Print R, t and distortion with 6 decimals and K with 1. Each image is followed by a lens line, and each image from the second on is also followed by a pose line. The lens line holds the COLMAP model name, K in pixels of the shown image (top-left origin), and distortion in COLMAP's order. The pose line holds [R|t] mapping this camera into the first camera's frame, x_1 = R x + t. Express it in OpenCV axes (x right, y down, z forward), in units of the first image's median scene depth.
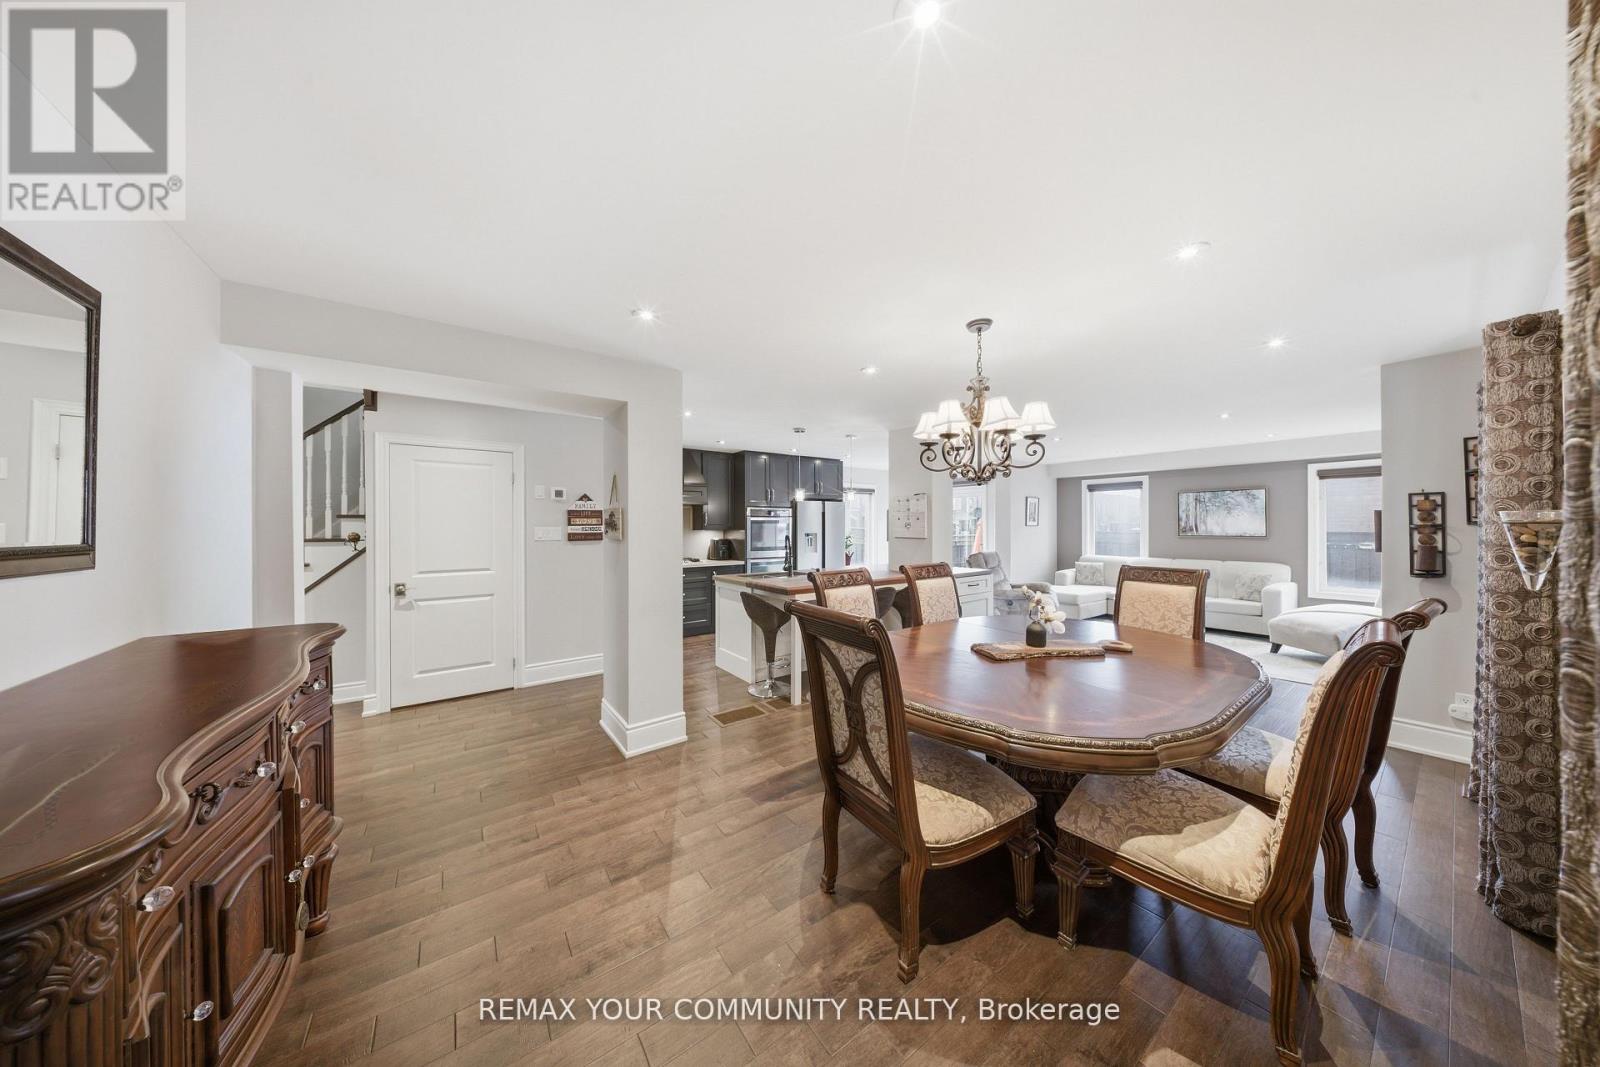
lens RADIAL K [[481.1, 0, 794.9], [0, 481.1, 527.9], [0, 0, 1]] dist [0.000472, -0.000024]
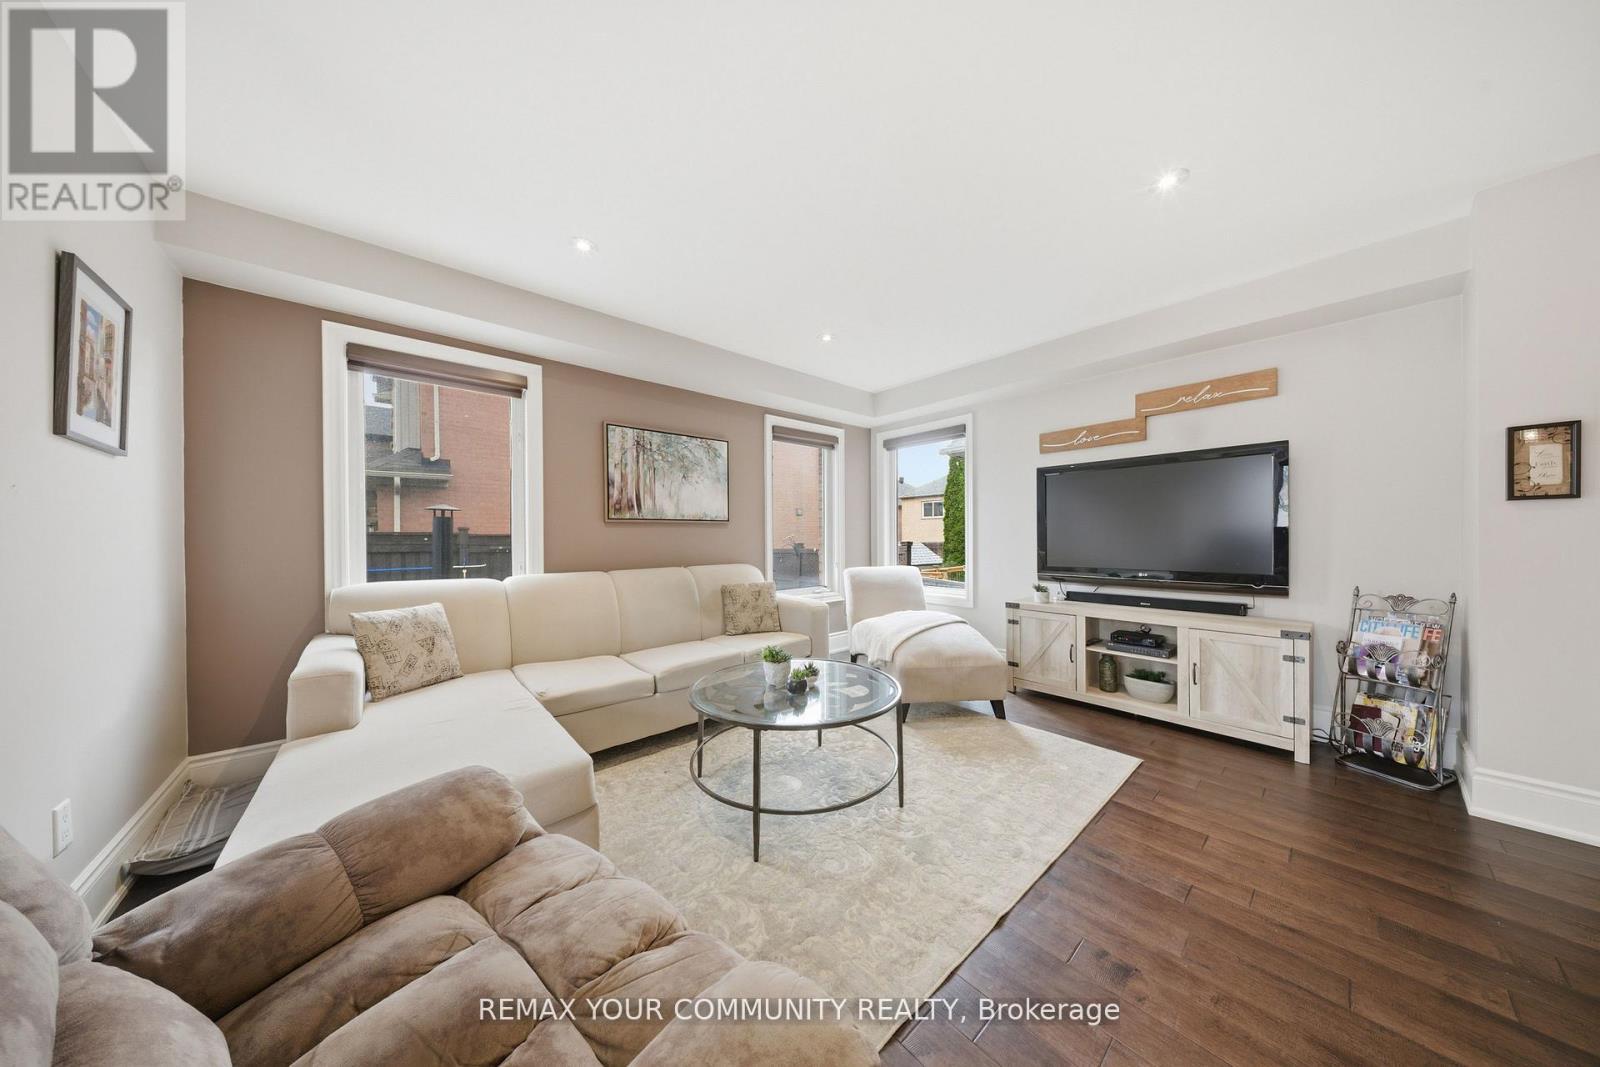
lens RADIAL K [[472.5, 0, 797.0], [0, 472.5, 538.2], [0, 0, 1]] dist [-0.000210, -0.000097]
pose [[-0.086135, 0.003329, 0.996278, 0.366092], [0.011960, 0.999926, -0.002307, 0.039925], [-0.996212, 0.011717, -0.086168, 0.923078]]
